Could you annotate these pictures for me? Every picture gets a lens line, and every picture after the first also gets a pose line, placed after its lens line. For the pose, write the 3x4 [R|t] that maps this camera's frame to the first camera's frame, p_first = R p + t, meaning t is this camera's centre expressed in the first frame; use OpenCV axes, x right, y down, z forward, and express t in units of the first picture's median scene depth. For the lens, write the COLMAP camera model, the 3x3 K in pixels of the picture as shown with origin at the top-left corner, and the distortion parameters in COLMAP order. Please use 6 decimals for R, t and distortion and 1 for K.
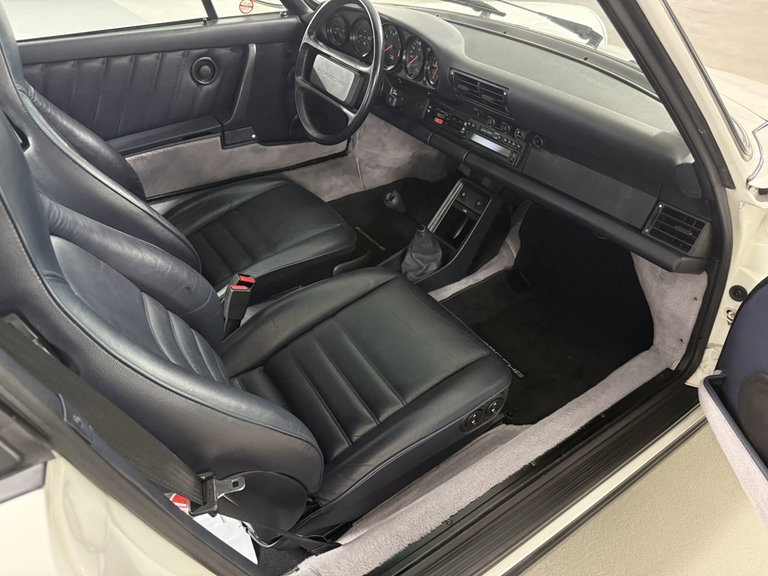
lens RADIAL K [[551.5, 0, 385.8], [0, 551.5, 295.6], [0, 0, 1]] dist [0.049149, -0.057982]
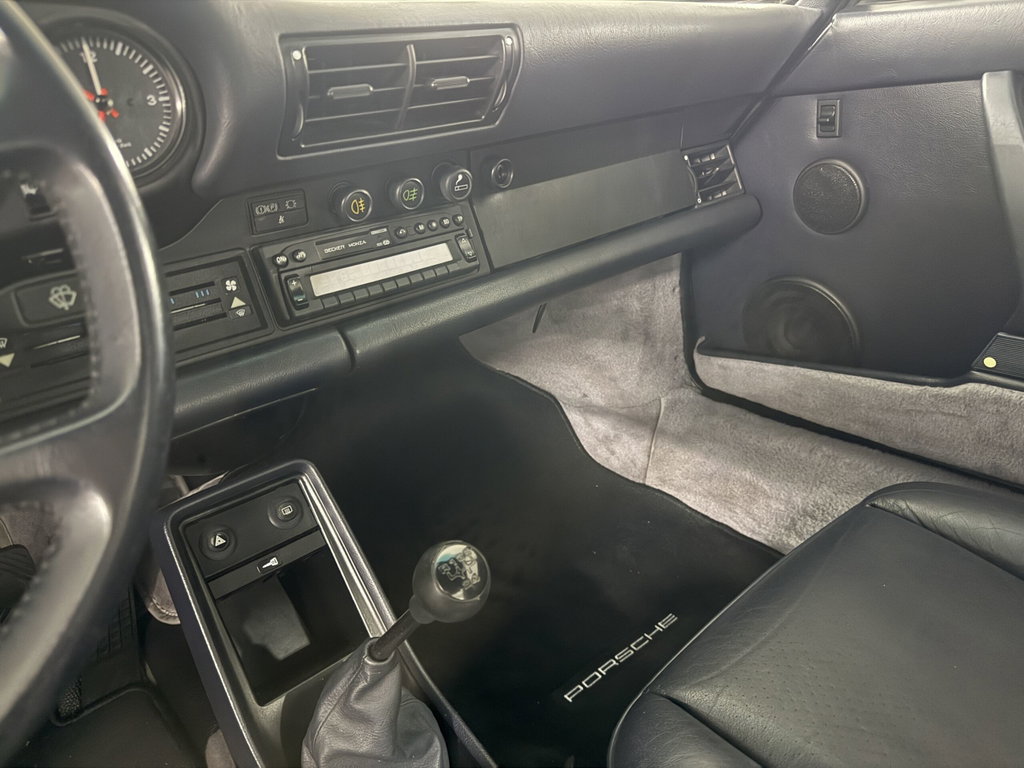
lens RADIAL K [[758.4, 0, 509.7], [0, 758.4, 387.4], [0, 0, 1]] dist [-0.001656, -0.004045]
pose [[-0.110342, -0.413876, 0.903621, -0.217832], [0.657257, 0.651609, 0.378708, -0.297386], [-0.745546, 0.635698, 0.200123, 0.770588]]
